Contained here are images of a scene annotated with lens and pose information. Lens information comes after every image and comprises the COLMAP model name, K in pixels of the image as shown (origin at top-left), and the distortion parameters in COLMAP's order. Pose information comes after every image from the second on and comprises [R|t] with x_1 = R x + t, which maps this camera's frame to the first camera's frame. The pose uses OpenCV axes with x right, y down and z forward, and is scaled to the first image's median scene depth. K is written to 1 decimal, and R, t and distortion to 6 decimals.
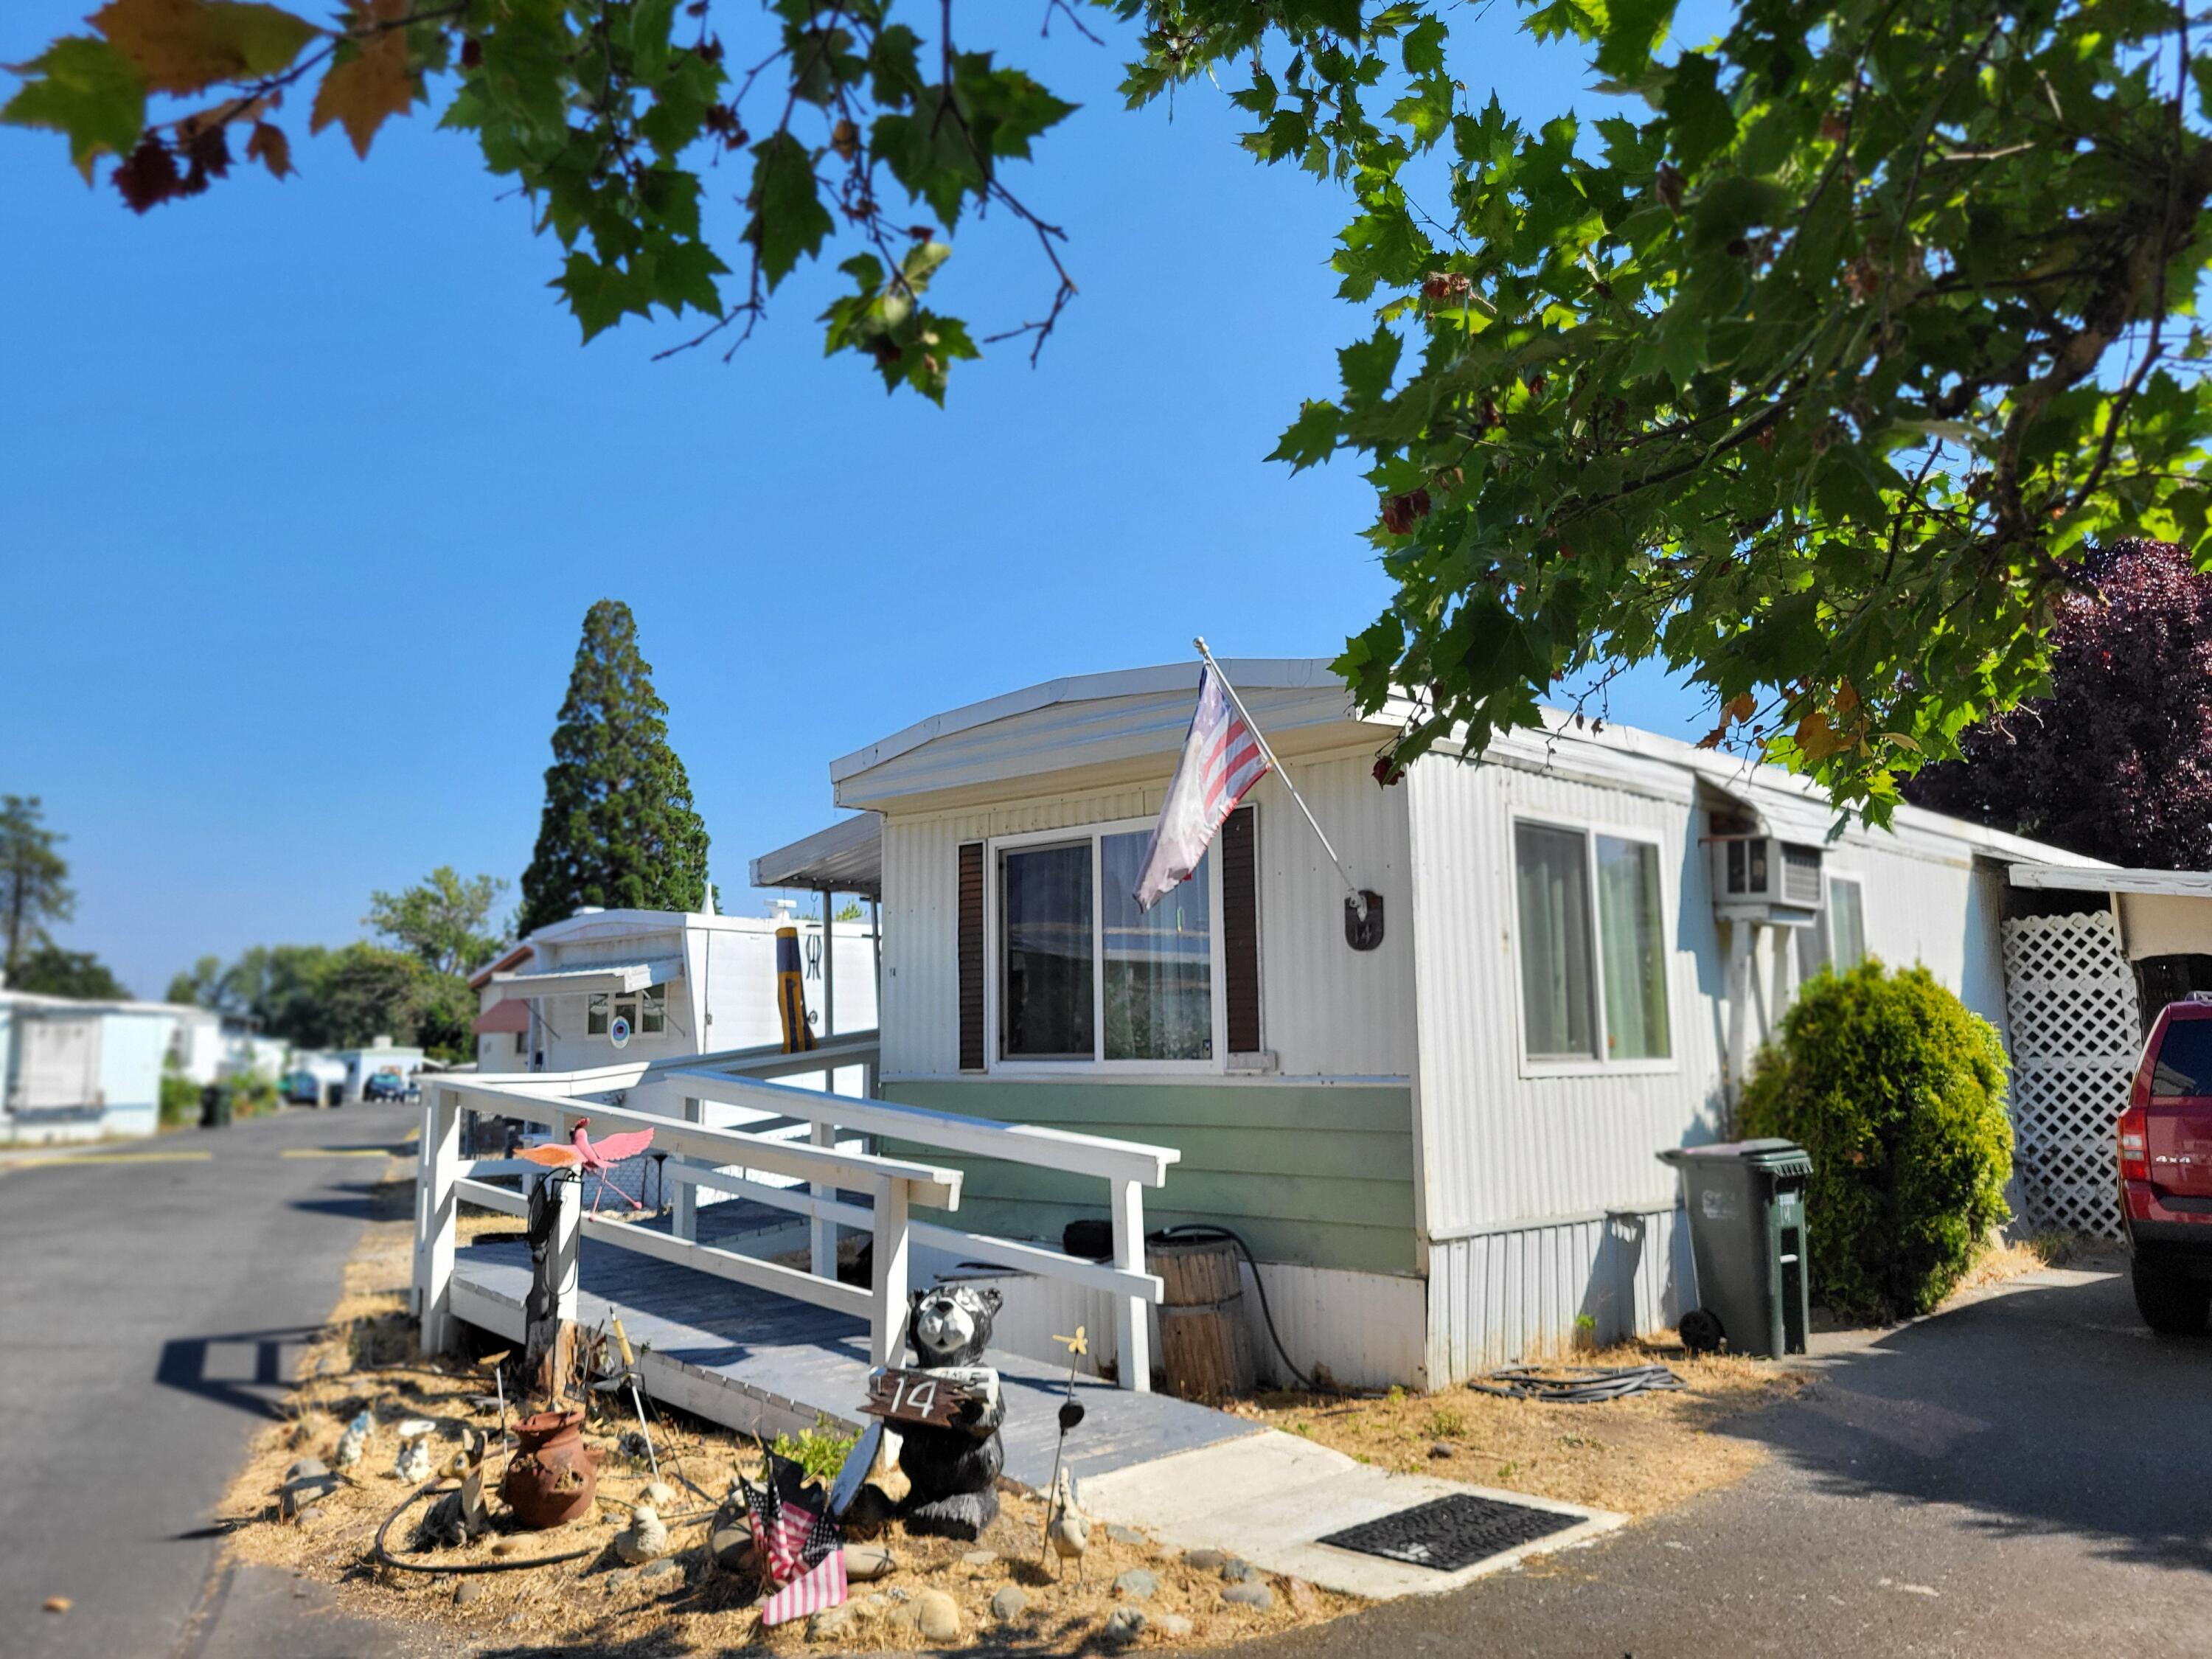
lens RADIAL K [[1690.8, 0, 1079.2], [0, 1690.8, 812.2], [0, 0, 1]] dist [0.033525, -0.044649]
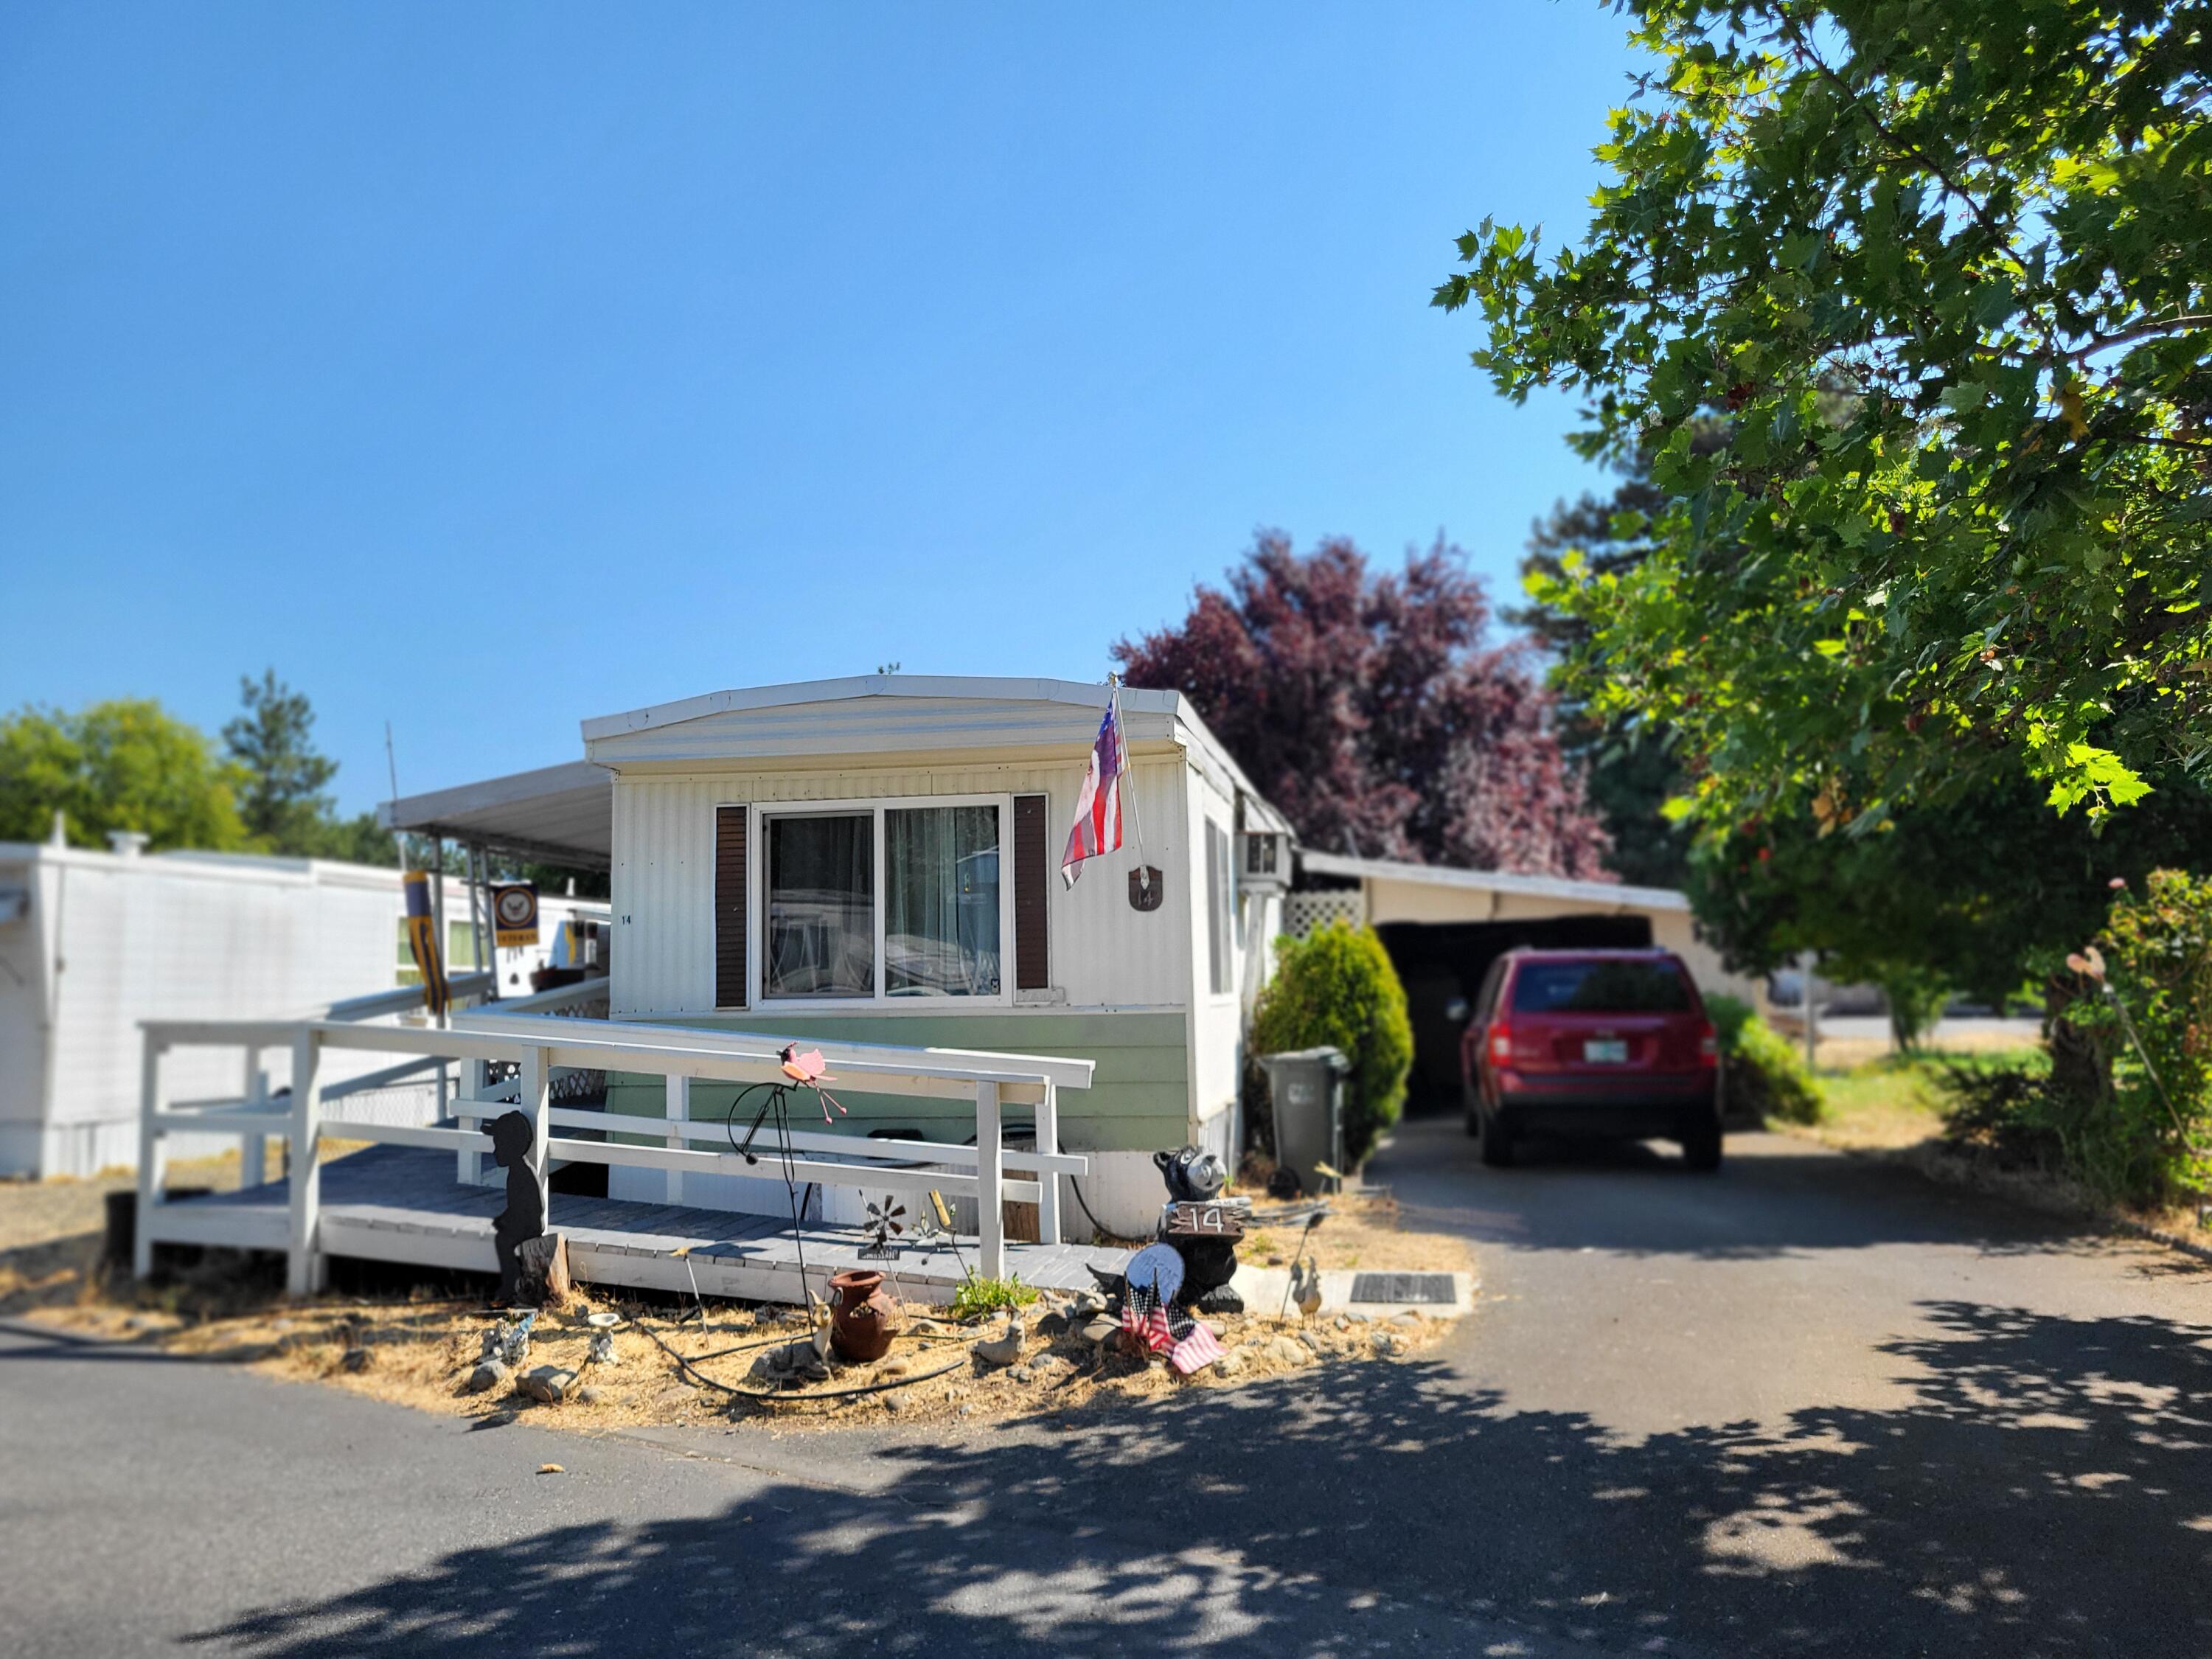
lens RADIAL K [[1690.8, 0, 1079.2], [0, 1690.8, 812.2], [0, 0, 1]] dist [0.033525, -0.044649]
pose [[0.831438, 0.052612, 0.553122, -0.635865], [-0.068127, 0.997648, 0.007513, -0.002455], [-0.551426, -0.043929, 0.833067, -0.077359]]
